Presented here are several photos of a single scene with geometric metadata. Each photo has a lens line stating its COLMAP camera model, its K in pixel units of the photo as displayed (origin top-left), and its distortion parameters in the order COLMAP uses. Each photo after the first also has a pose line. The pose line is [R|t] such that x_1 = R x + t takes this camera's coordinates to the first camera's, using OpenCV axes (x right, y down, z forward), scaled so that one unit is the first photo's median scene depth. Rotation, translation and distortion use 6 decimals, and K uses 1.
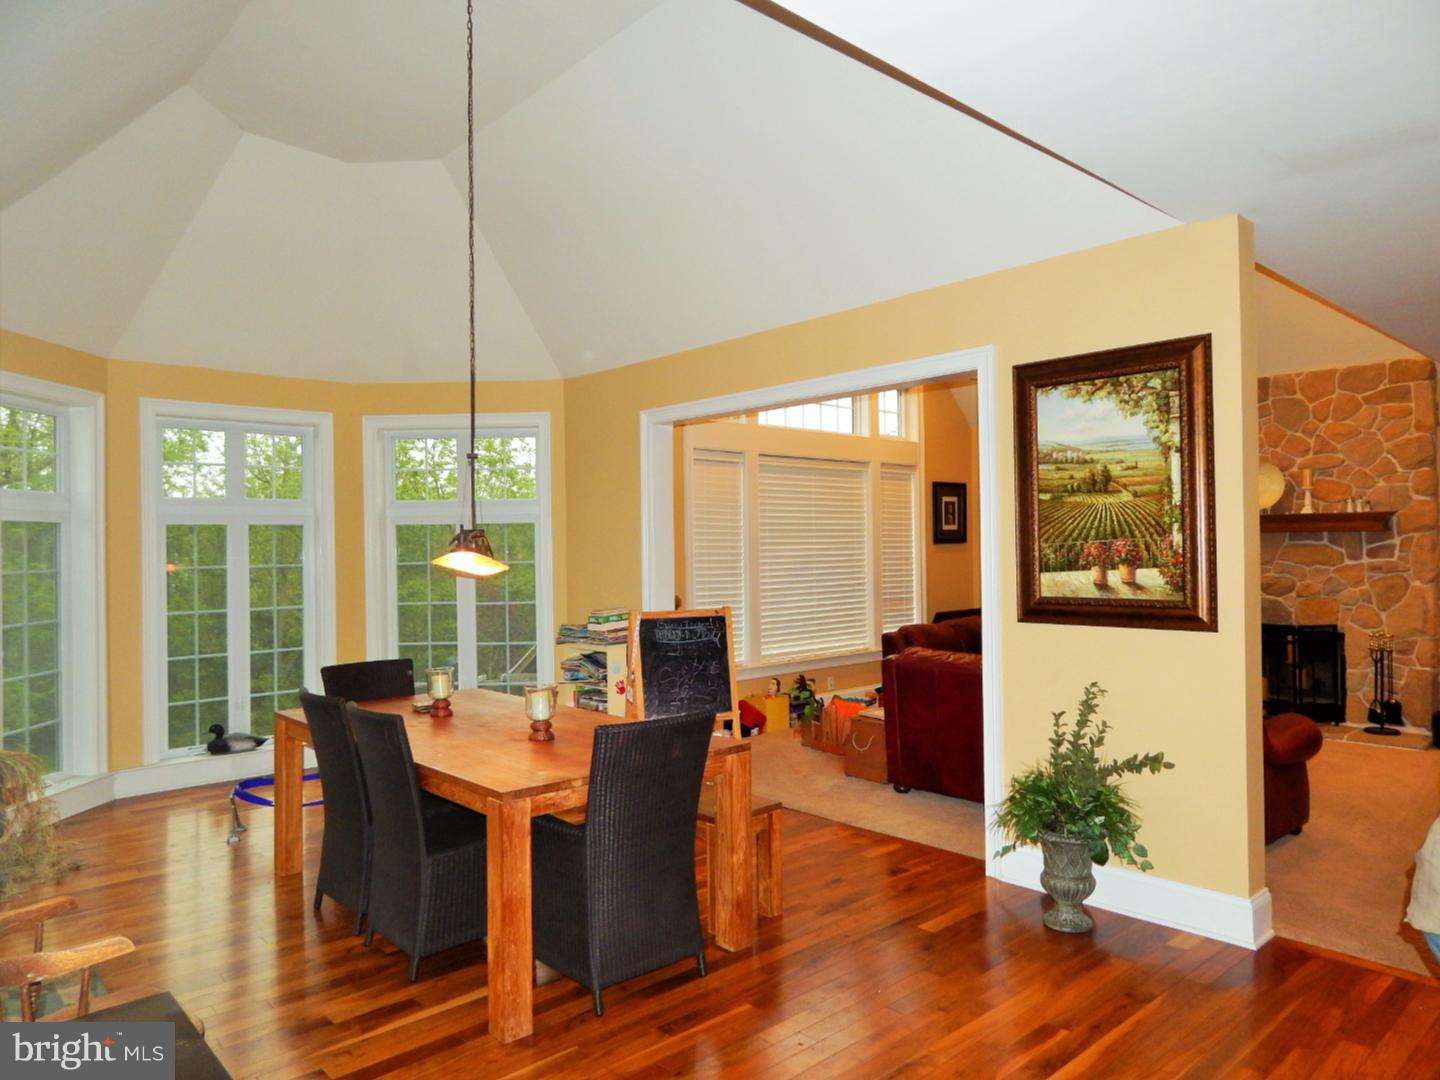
lens RADIAL K [[964.2, 0, 712.7], [0, 964.2, 542.2], [0, 0, 1]] dist [0.001120, -0.004807]
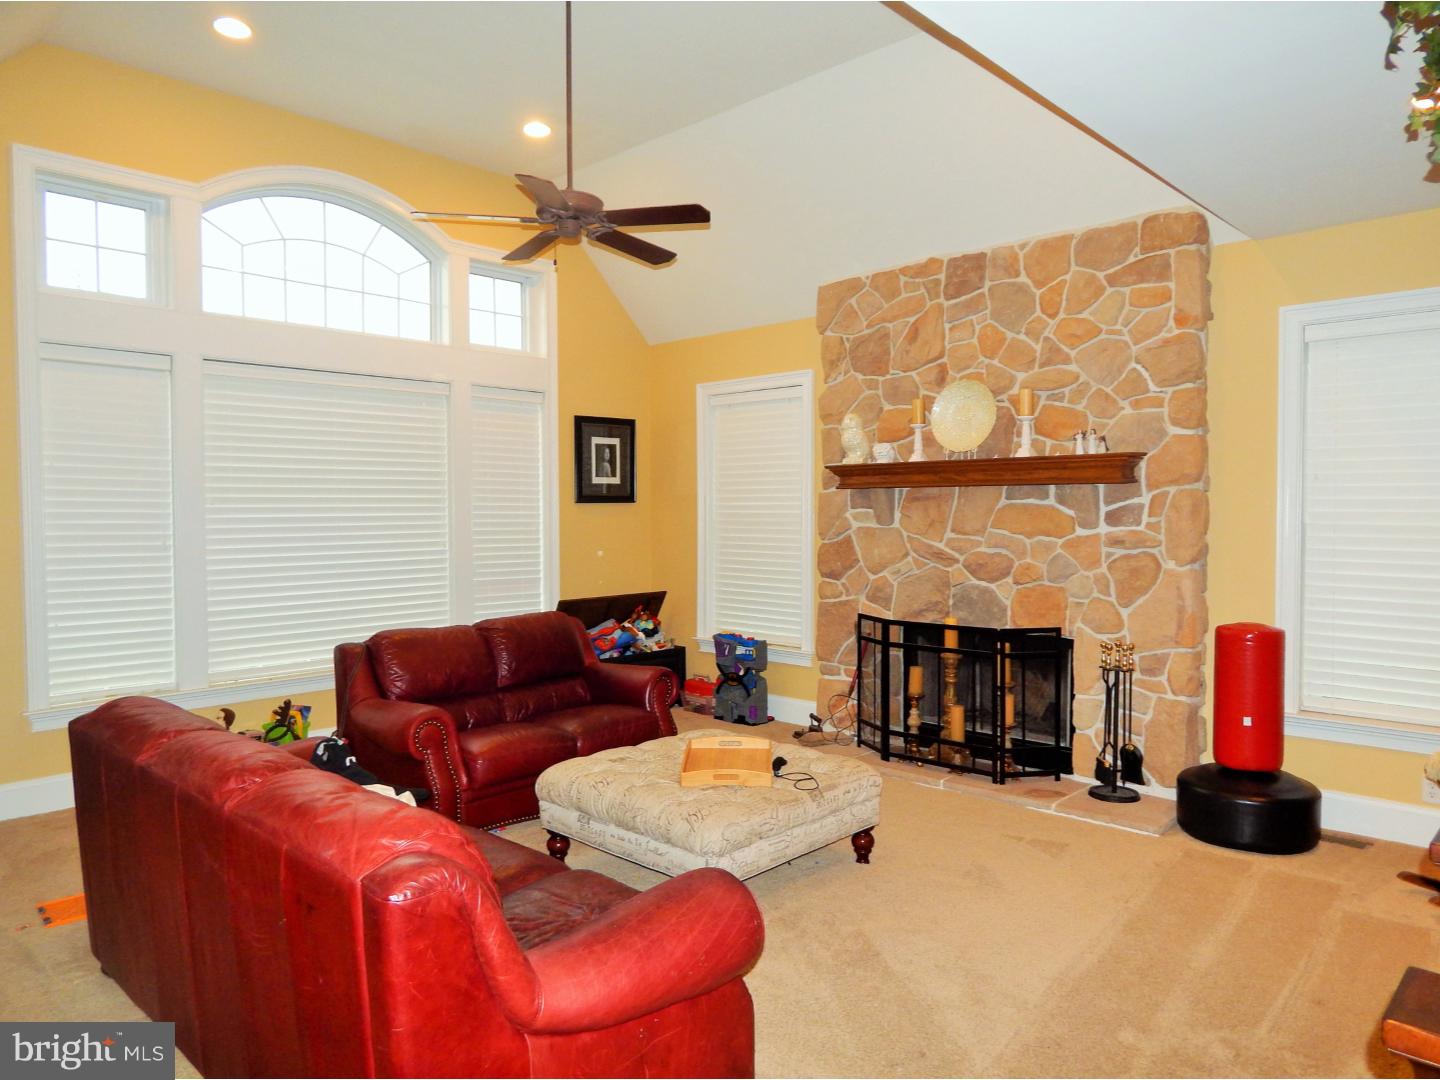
lens RADIAL K [[964.2, 0, 720.0], [0, 964.2, 545.5], [0, 0, 1]] dist [0.001120, -0.004807]
pose [[0.997556, 0.003325, 0.069790, 0.371153], [-0.006020, 0.999243, 0.038434, 0.006447], [-0.069609, -0.038761, 0.996821, 0.366434]]
